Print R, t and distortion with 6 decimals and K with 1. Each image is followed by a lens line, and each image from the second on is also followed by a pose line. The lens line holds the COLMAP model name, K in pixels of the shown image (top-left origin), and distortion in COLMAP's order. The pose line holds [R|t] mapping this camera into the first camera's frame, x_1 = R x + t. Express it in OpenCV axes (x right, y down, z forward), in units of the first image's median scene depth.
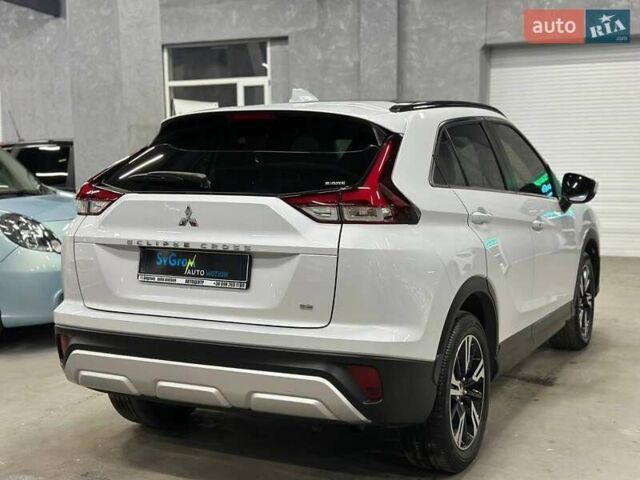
lens RADIAL K [[856.1, 0, 320.5], [0, 856.1, 255.5], [0, 0, 1]] dist [0.025091, 0.037366]
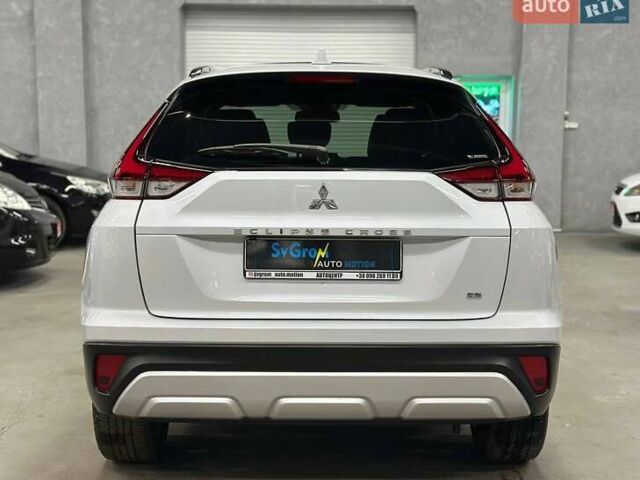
lens RADIAL K [[884.1, 0, 320.0], [0, 884.1, 240.0], [0, 0, 1]] dist [0.109365, 0.075734]
pose [[0.905259, -0.047034, 0.422249, -0.518872], [0.039770, 0.998871, 0.026001, -0.026599], [-0.422995, -0.006745, 0.906107, 0.216931]]
